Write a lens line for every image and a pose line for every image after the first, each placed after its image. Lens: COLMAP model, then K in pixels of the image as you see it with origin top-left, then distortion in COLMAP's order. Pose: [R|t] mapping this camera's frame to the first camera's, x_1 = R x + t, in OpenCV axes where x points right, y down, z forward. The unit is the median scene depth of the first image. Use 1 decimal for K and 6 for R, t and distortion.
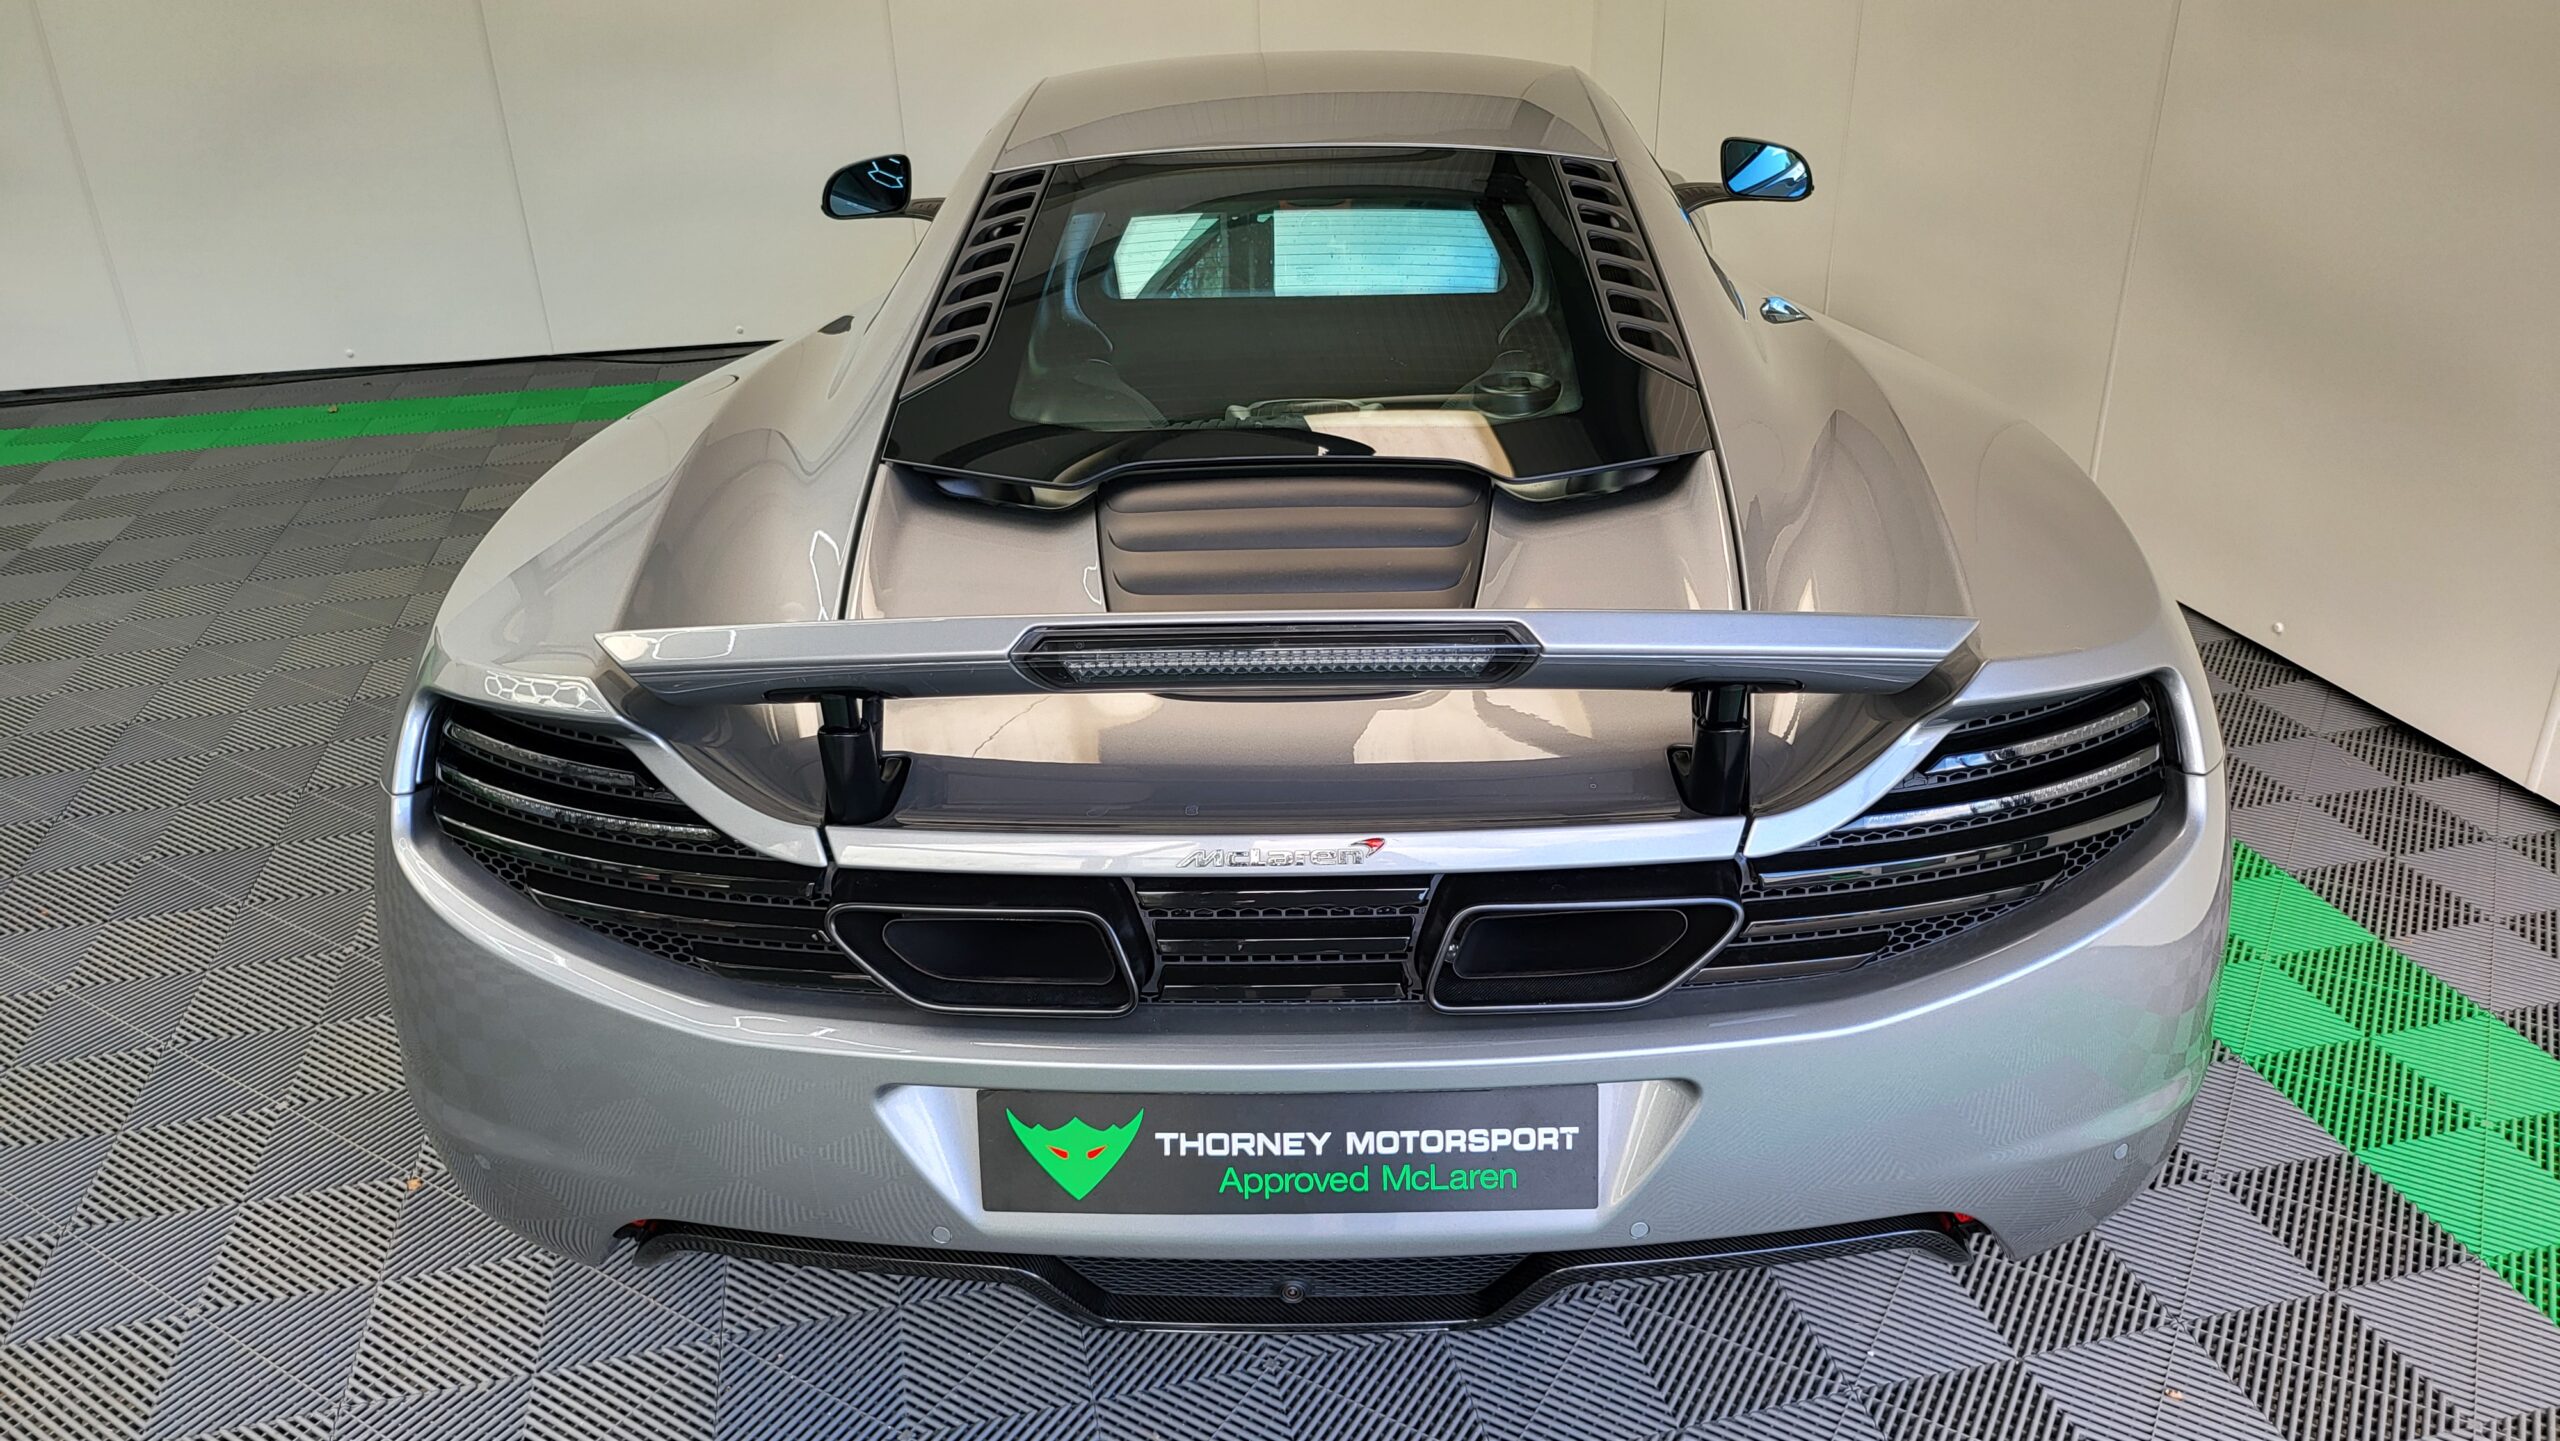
lens RADIAL K [[1828.0, 0, 1285.7], [0, 1828.0, 715.0], [0, 0, 1]] dist [0.002362, -0.000688]
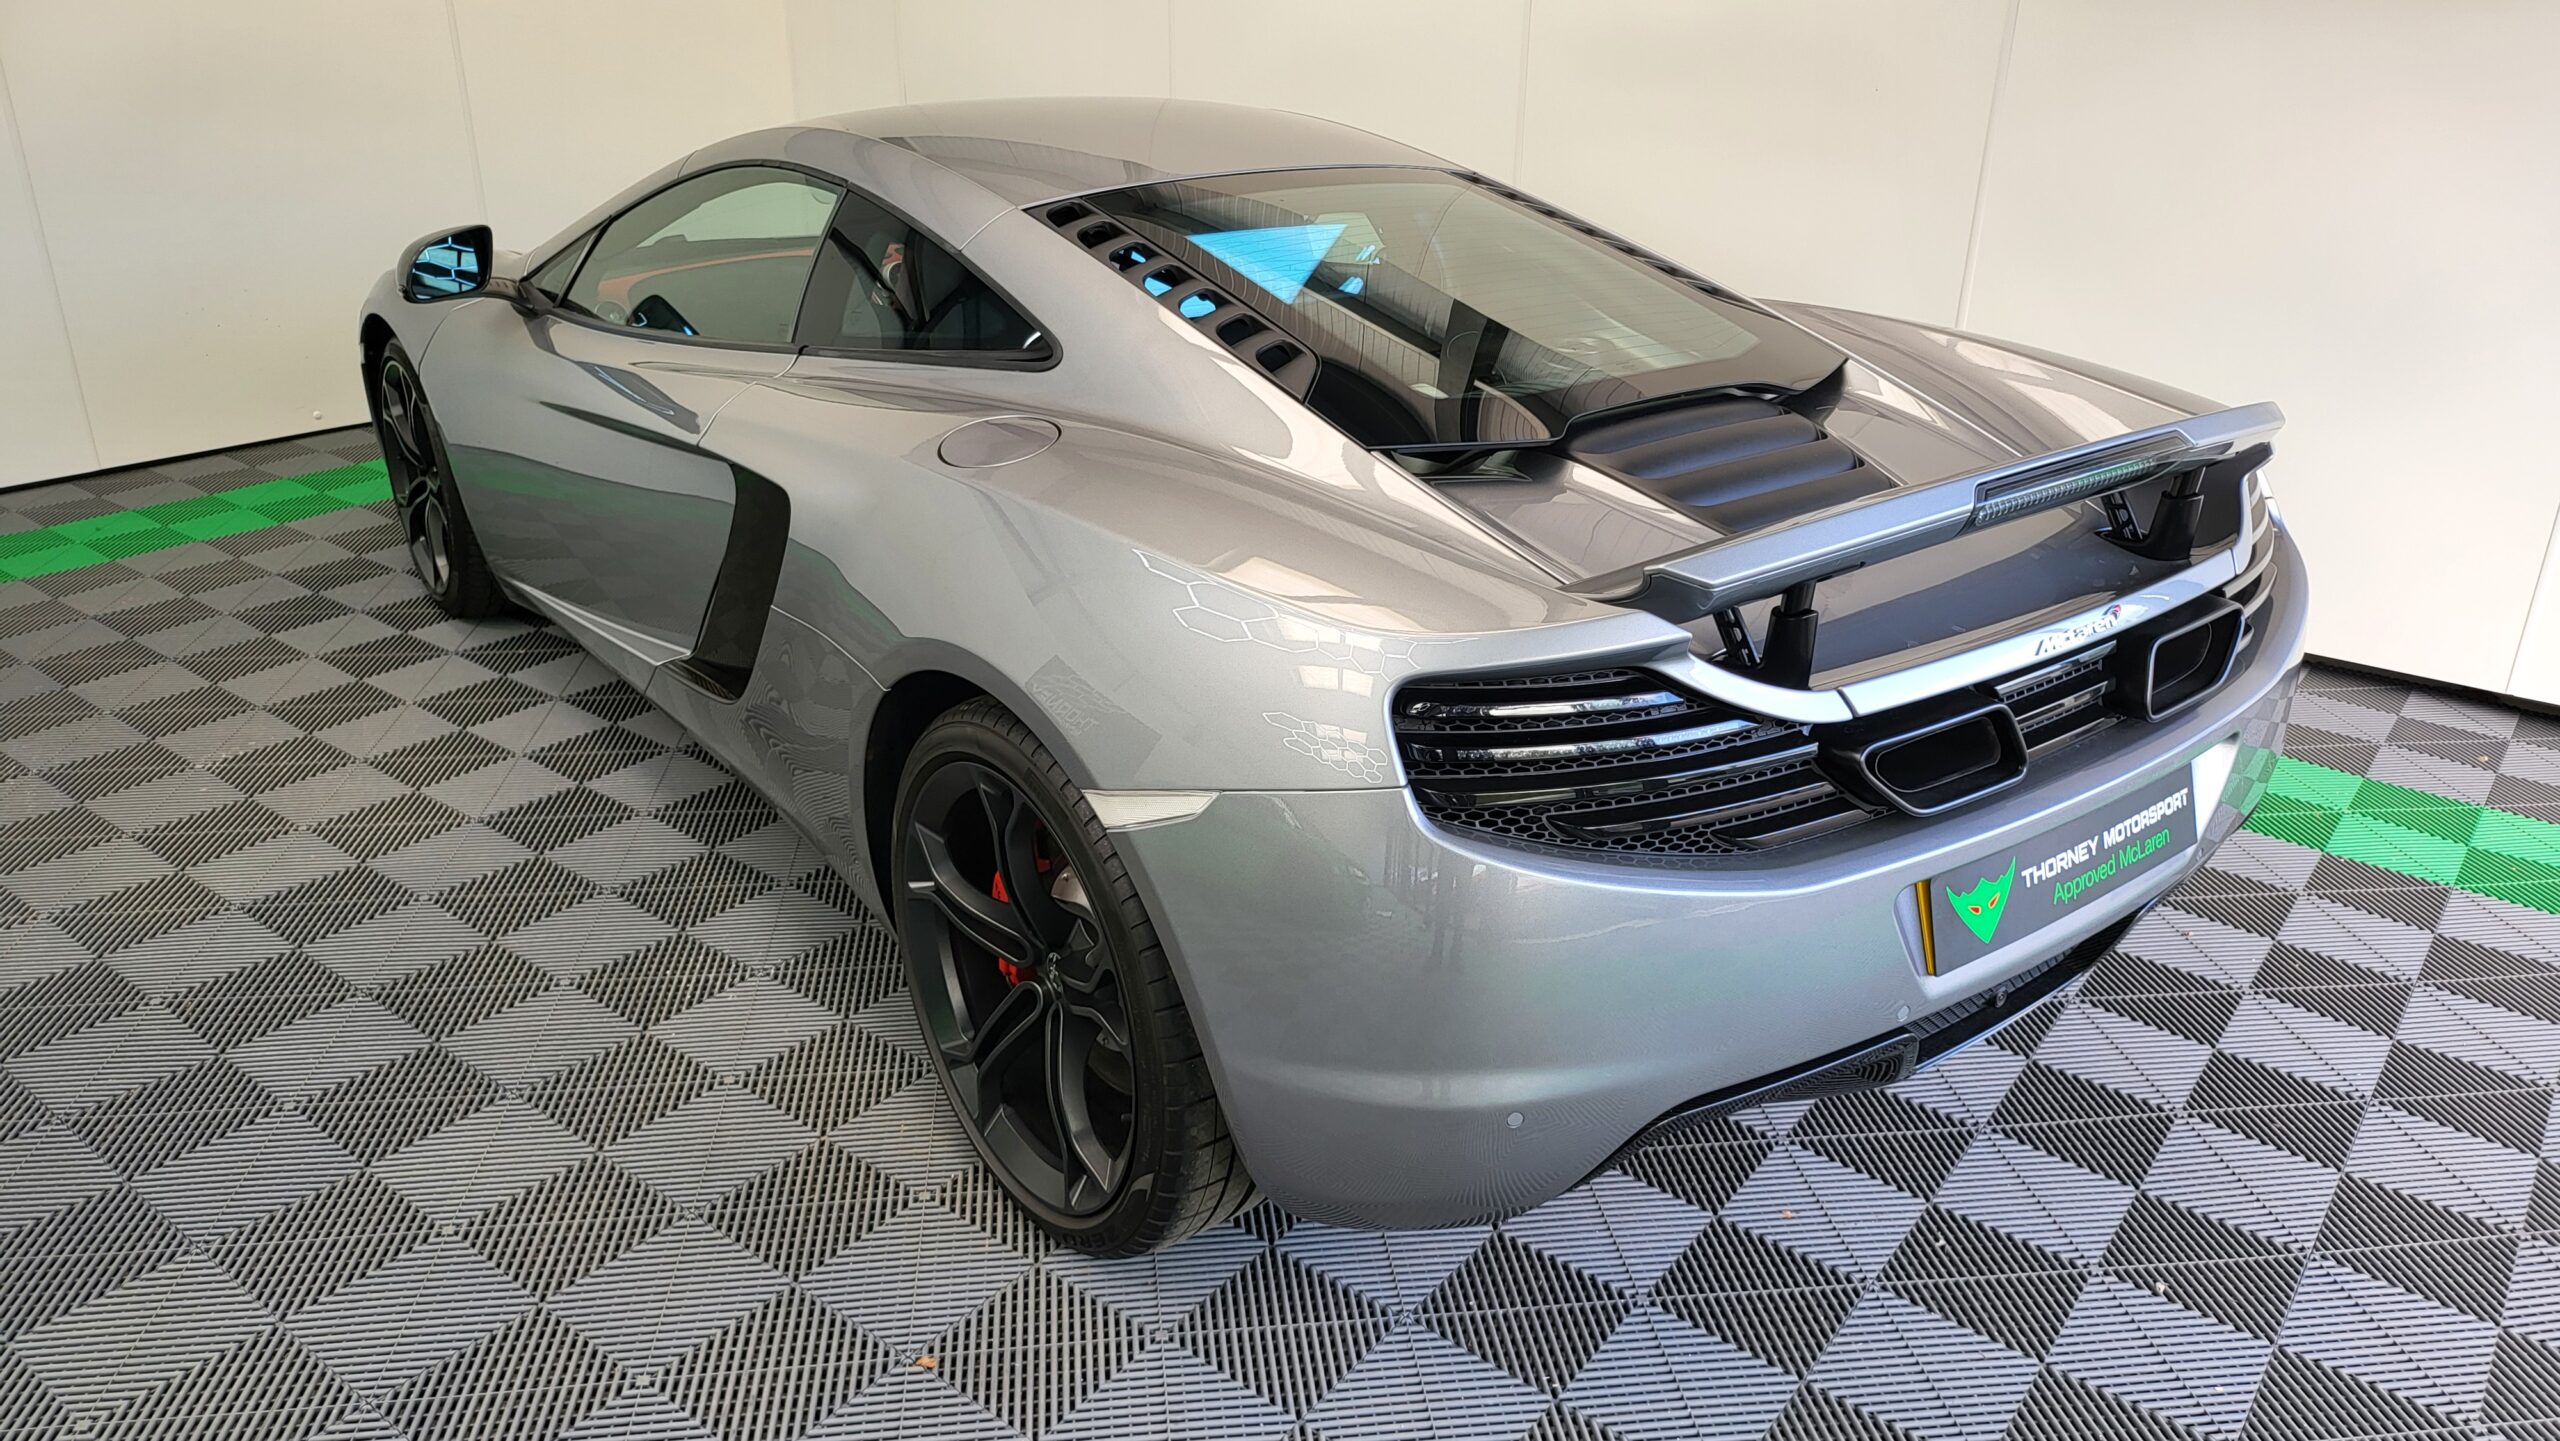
lens RADIAL K [[1820.5, 0, 1295.5], [0, 1820.5, 716.2], [0, 0, 1]] dist [0.024949, -0.010411]
pose [[0.774116, -0.216249, 0.594963, -1.213787], [0.242130, 0.969525, 0.037350, -0.050703], [-0.584908, 0.115145, 0.802885, 0.253148]]
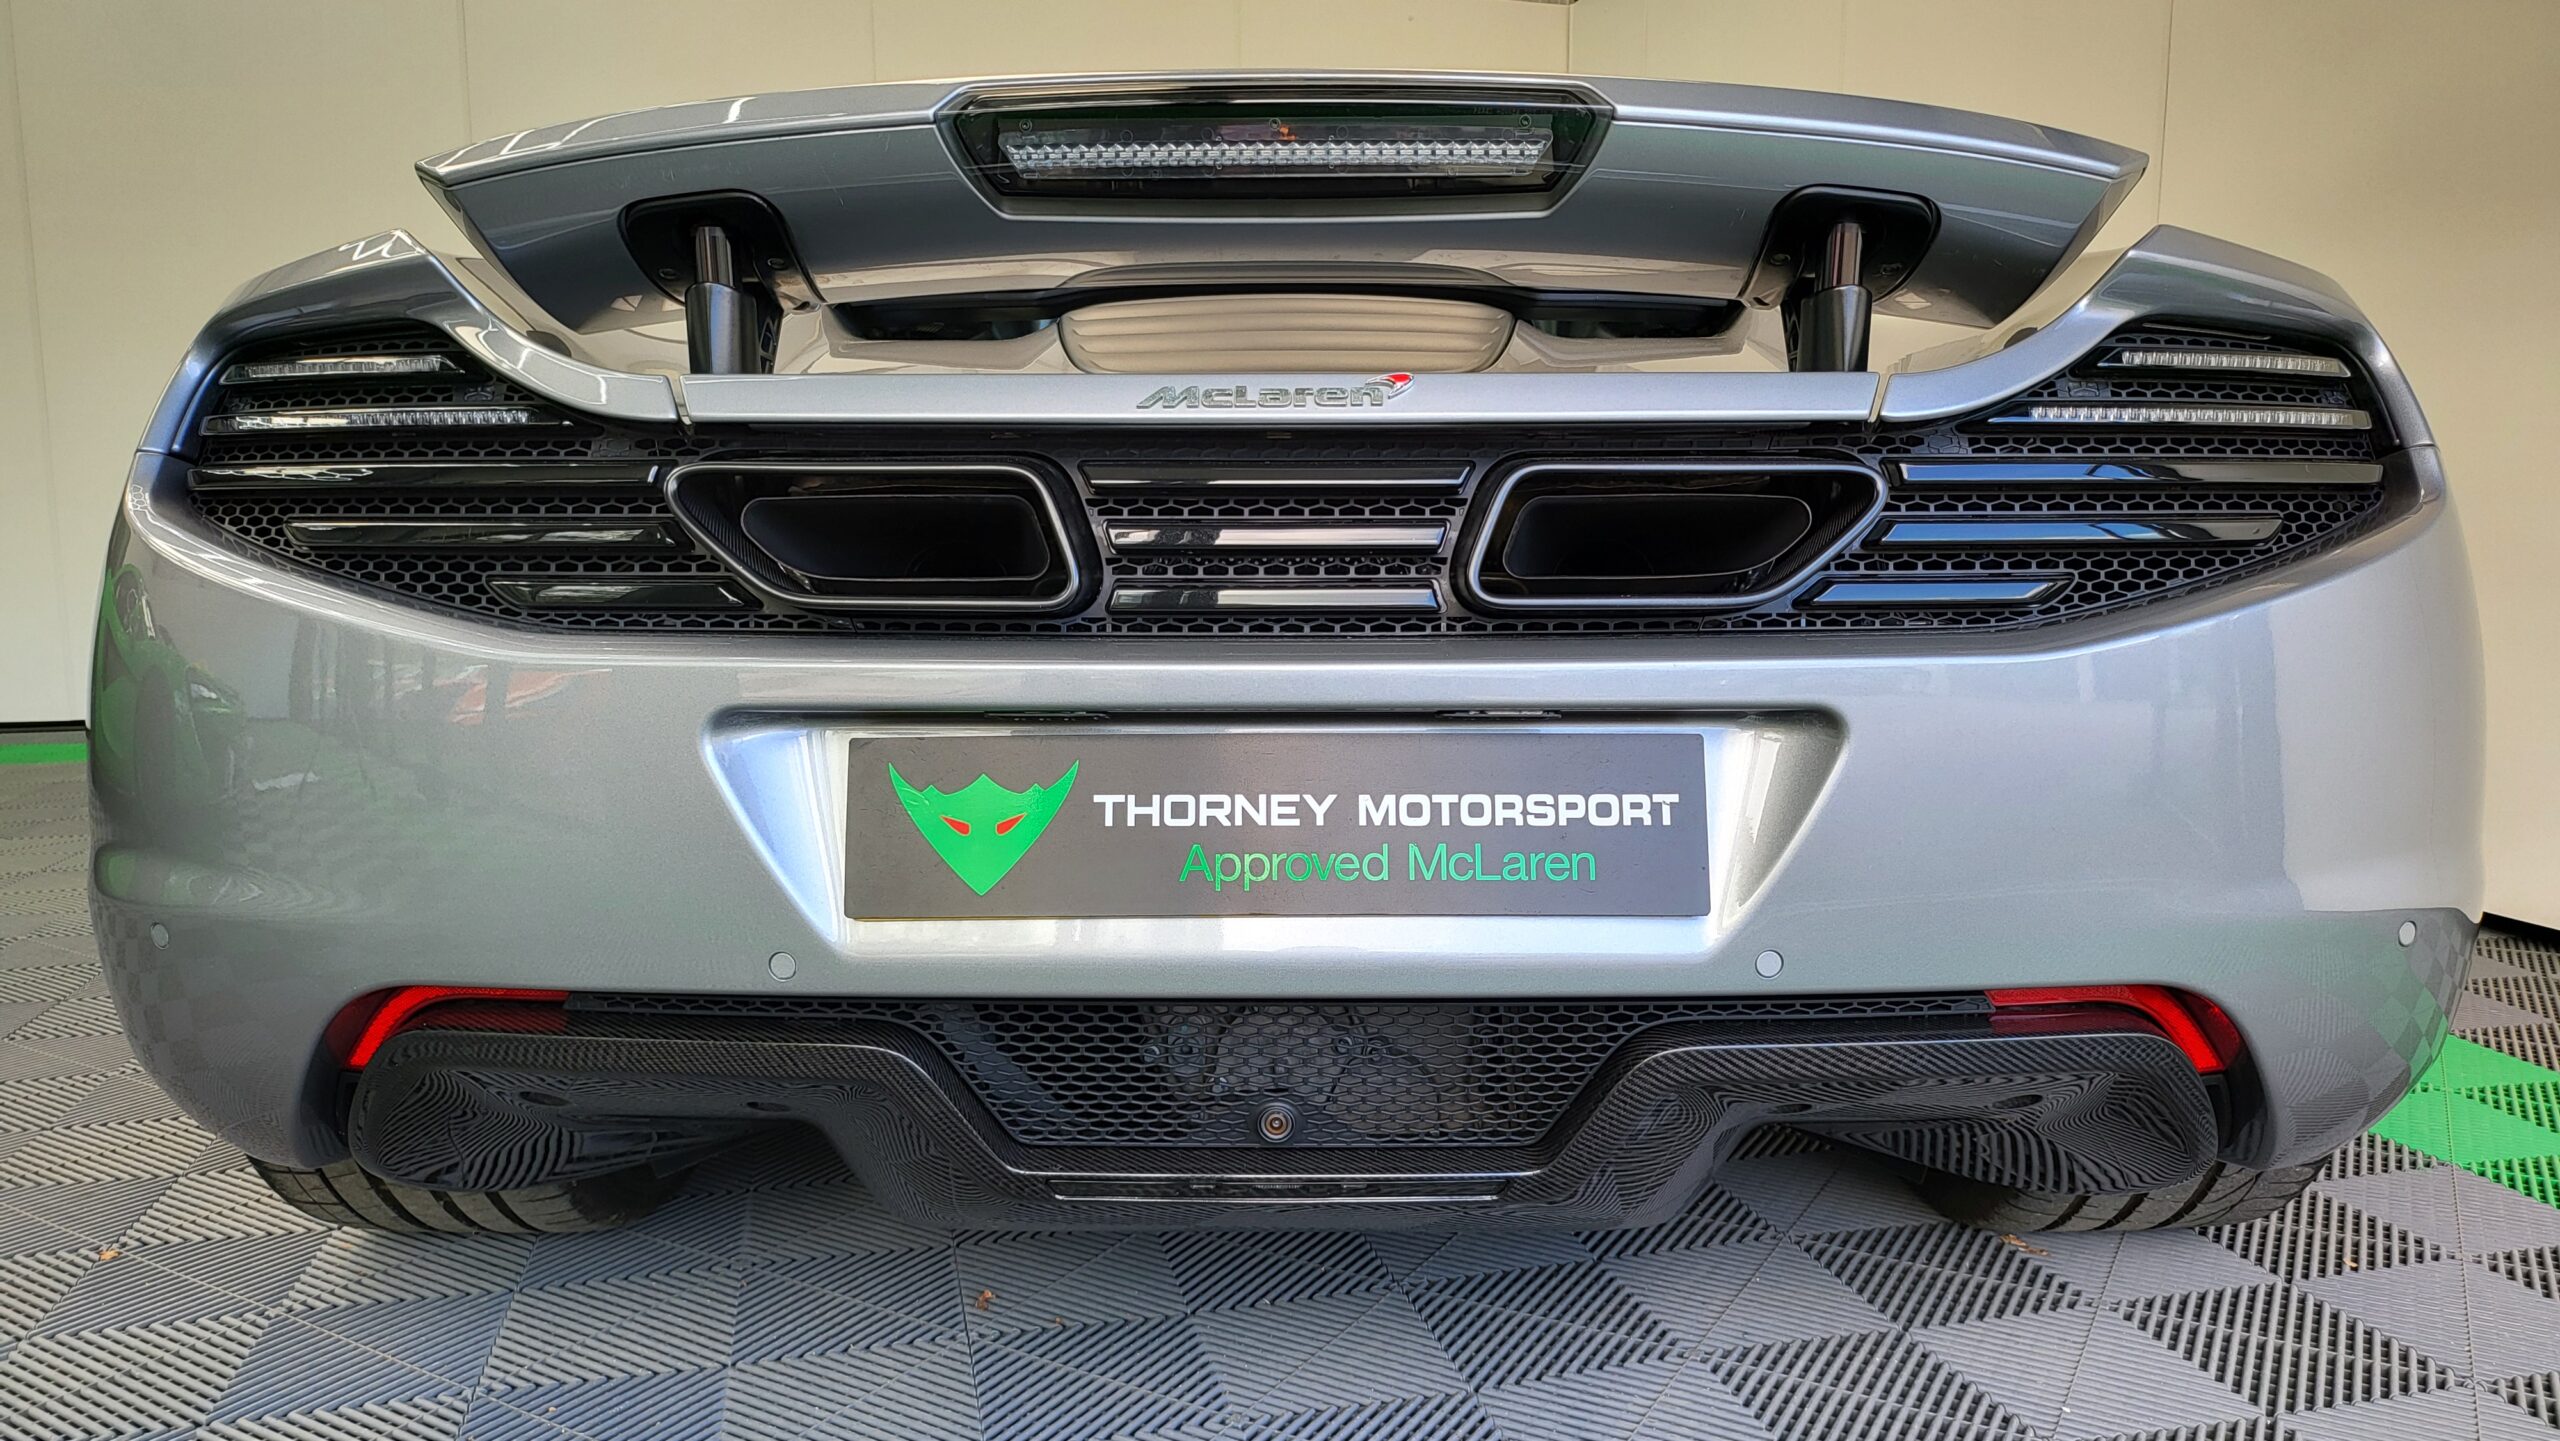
lens RADIAL K [[1820.5, 0, 1295.5], [0, 1820.5, 716.2], [0, 0, 1]] dist [0.024949, -0.010411]
pose [[0.999627, 0.020886, 0.017574, -0.004769], [-0.014792, 0.955595, -0.294313, 0.410188], [-0.022940, 0.293943, 0.955548, 0.302919]]
